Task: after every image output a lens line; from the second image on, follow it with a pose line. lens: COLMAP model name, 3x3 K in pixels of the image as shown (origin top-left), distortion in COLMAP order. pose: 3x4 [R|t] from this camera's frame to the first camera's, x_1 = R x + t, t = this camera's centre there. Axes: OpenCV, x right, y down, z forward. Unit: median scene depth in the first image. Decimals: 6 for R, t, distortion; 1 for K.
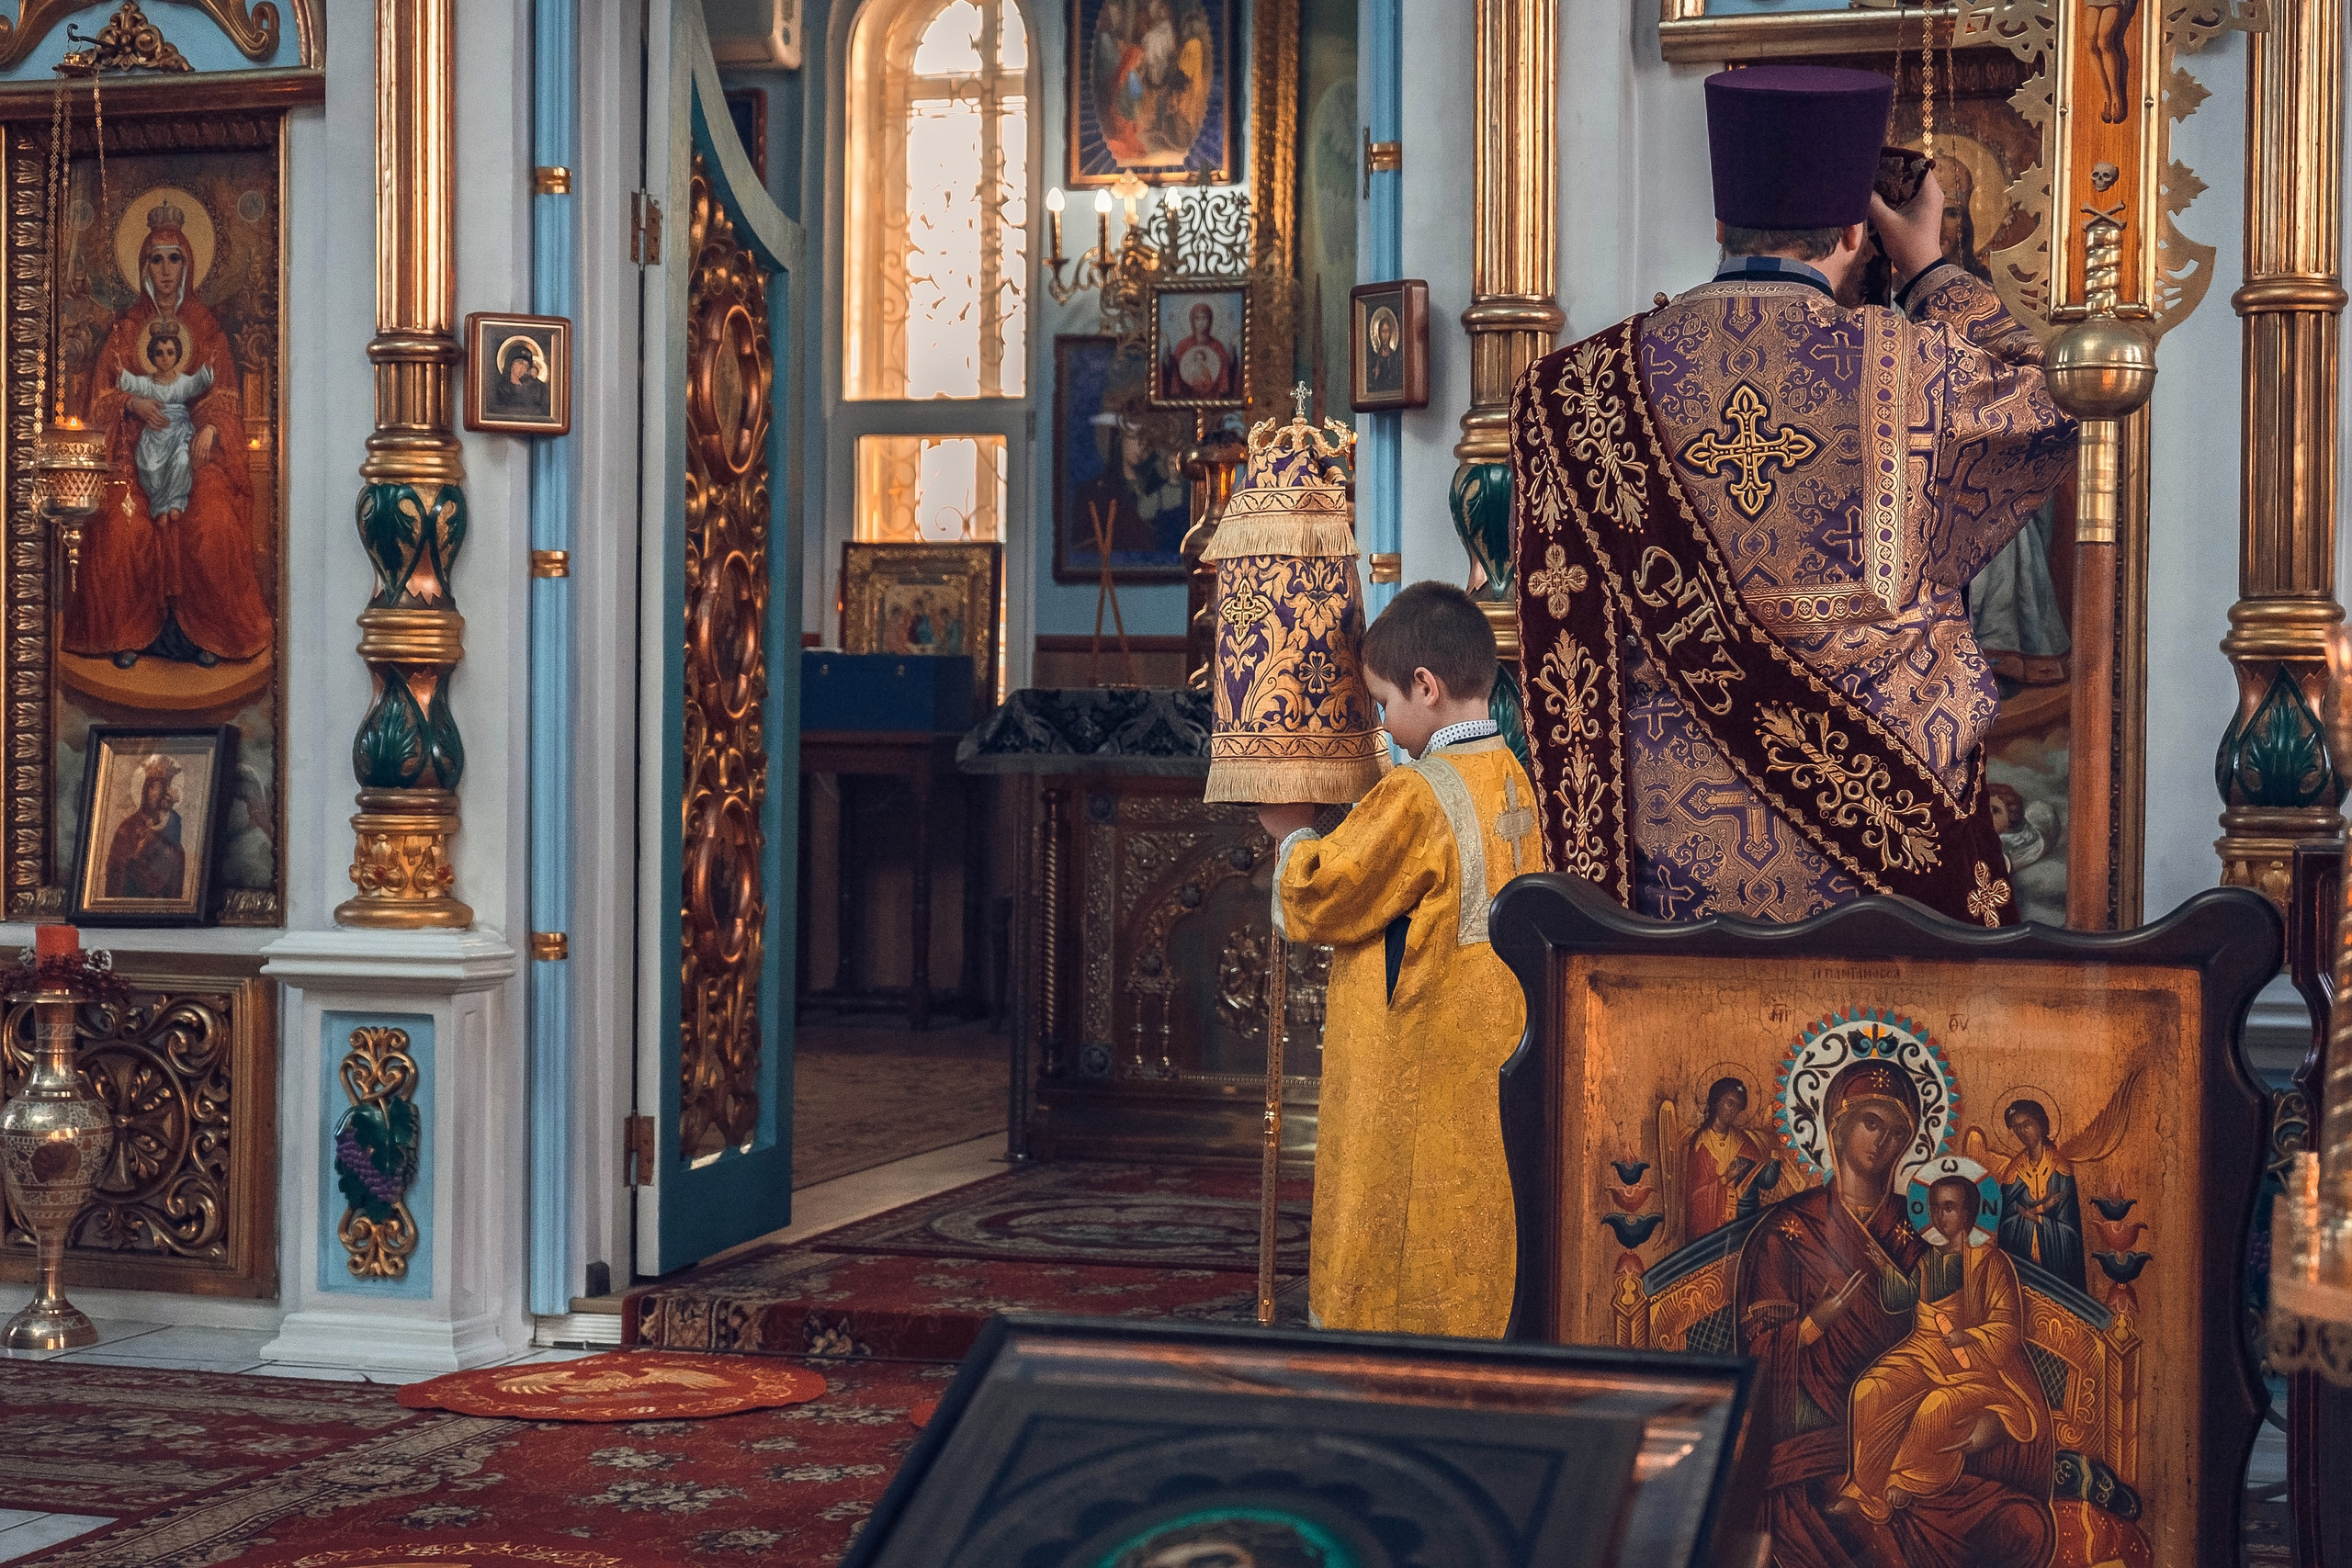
lens RADIAL K [[3820.1, 0, 1176.0], [0, 3820.1, 784.0], [0, 0, 1]] dist [-0.022303, 0.022743]
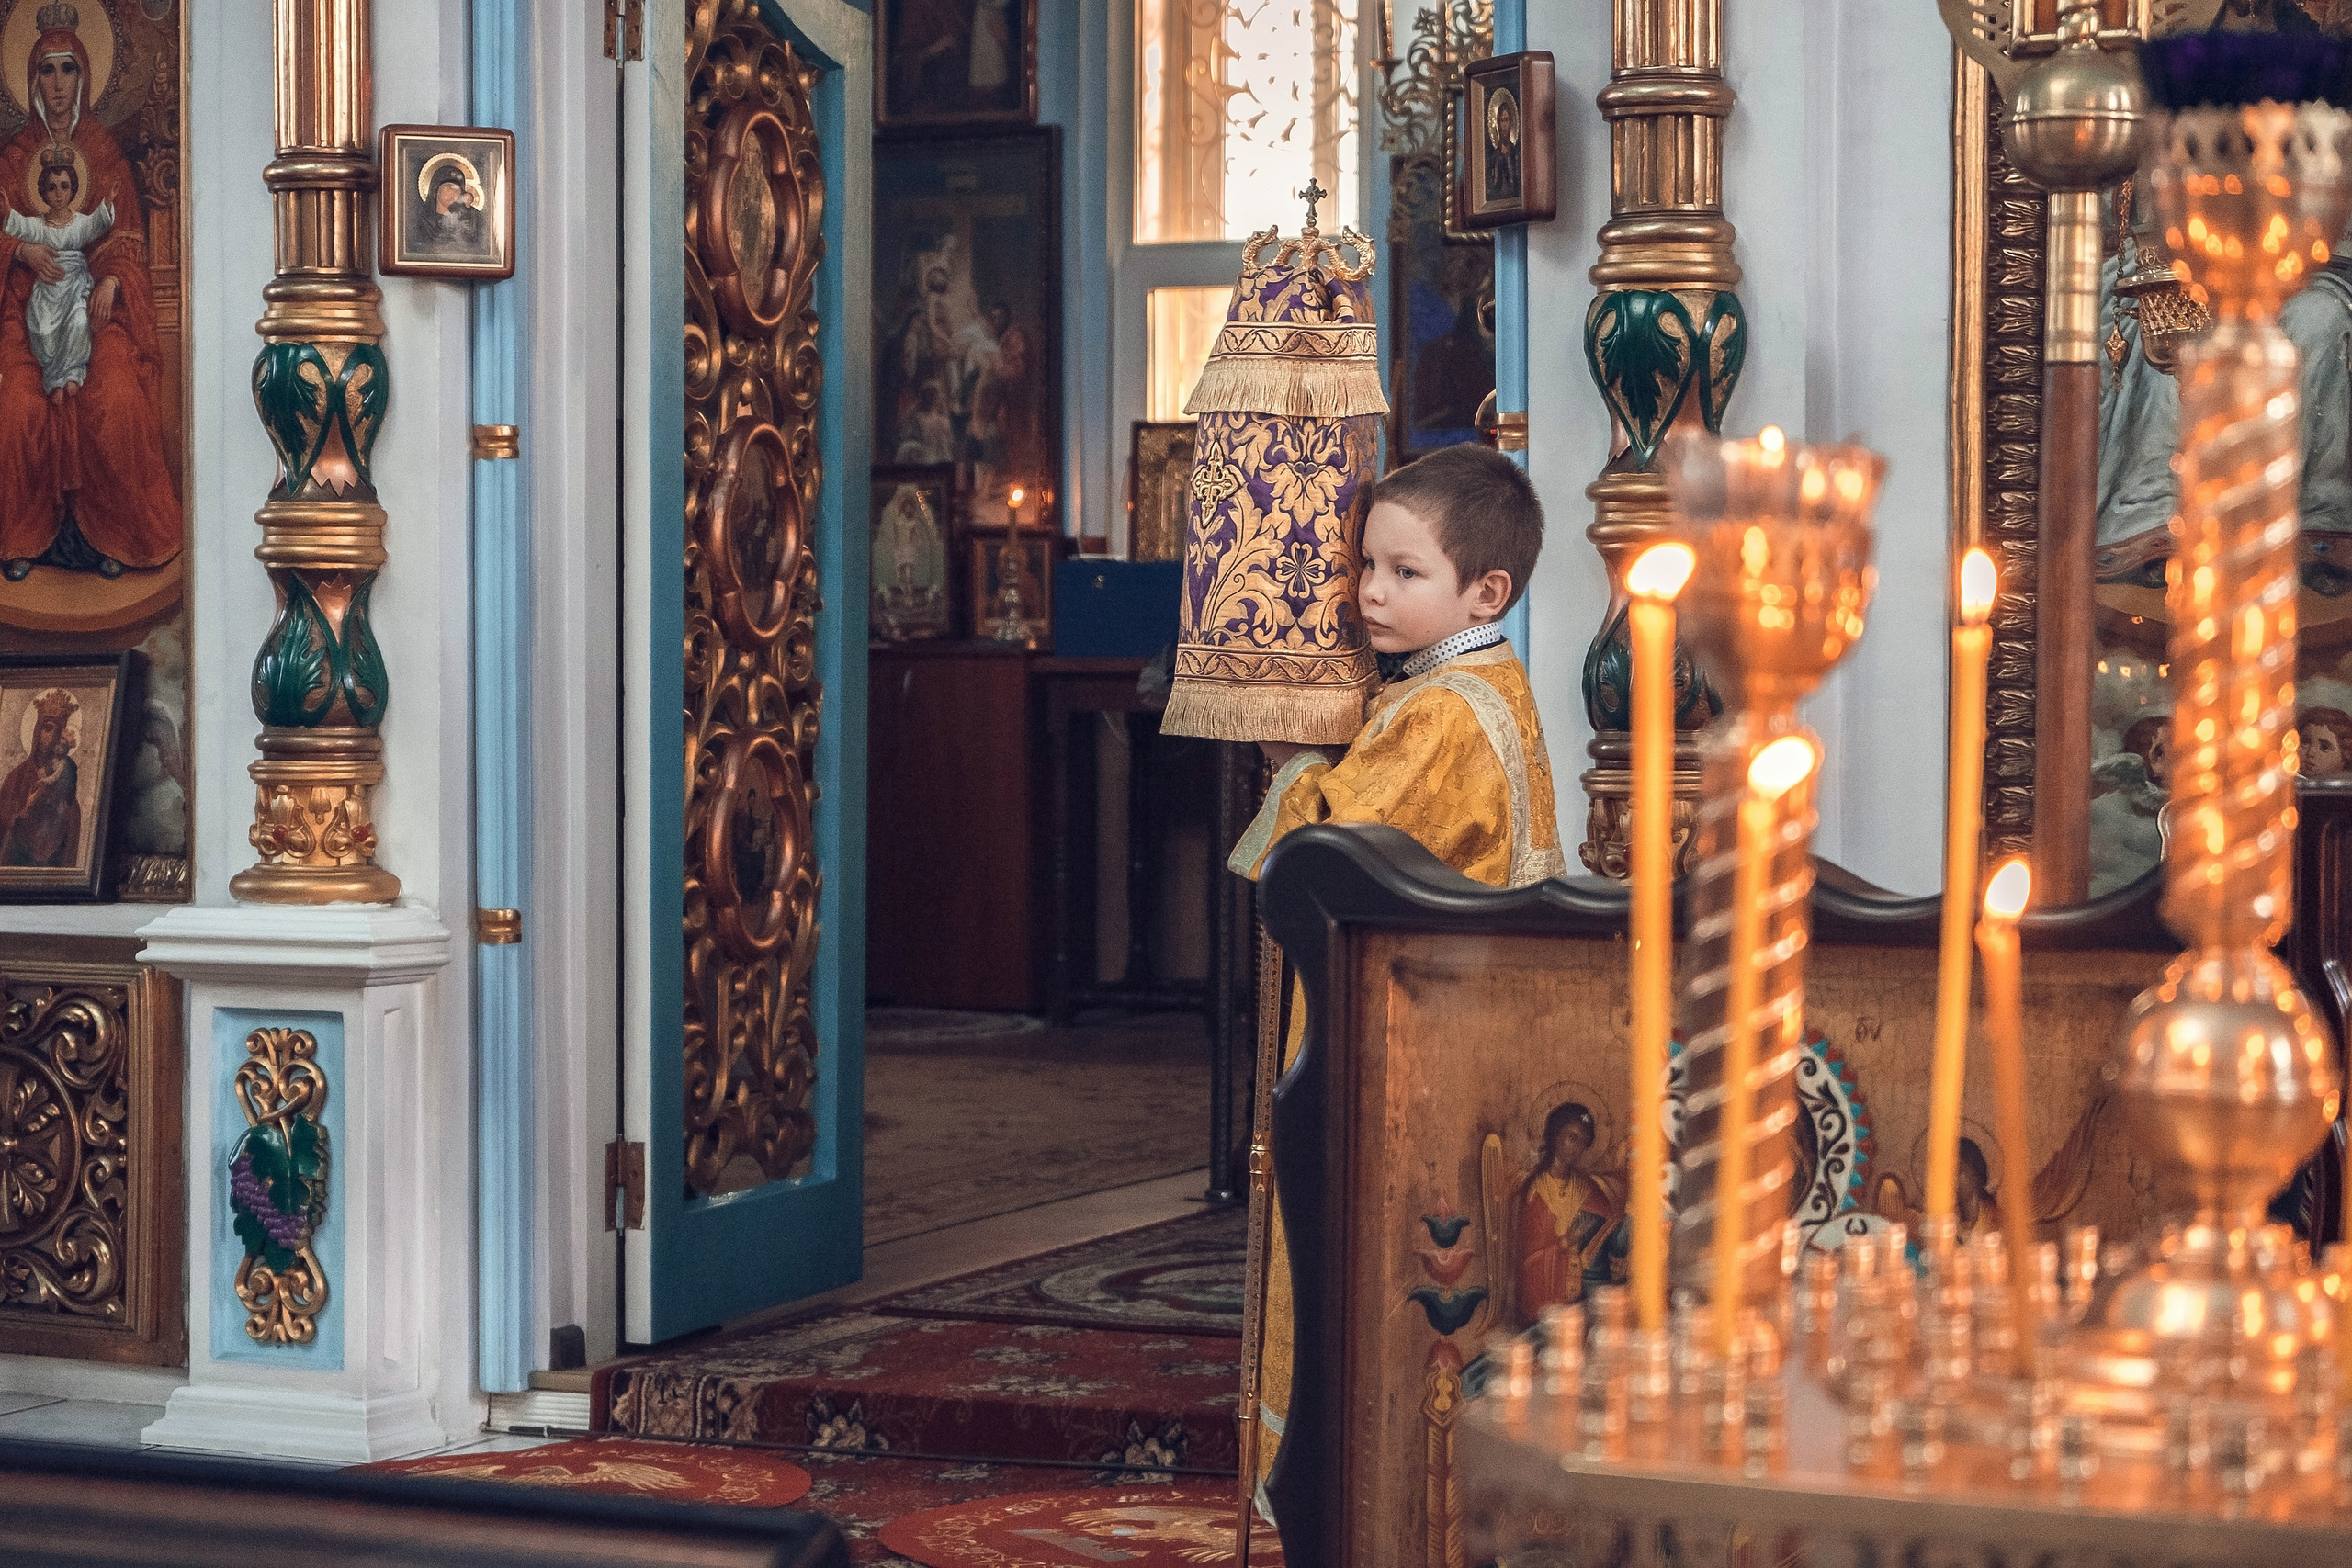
lens RADIAL K [[4702.6, 0, 1176.0], [0, 4702.6, 784.0], [0, 0, 1]] dist [0.031117, -0.635071]
pose [[0.991335, -0.003856, -0.131303, 0.103770], [0.005367, 0.999923, 0.011156, 0.002933], [0.131250, -0.011764, 0.991280, 0.053809]]
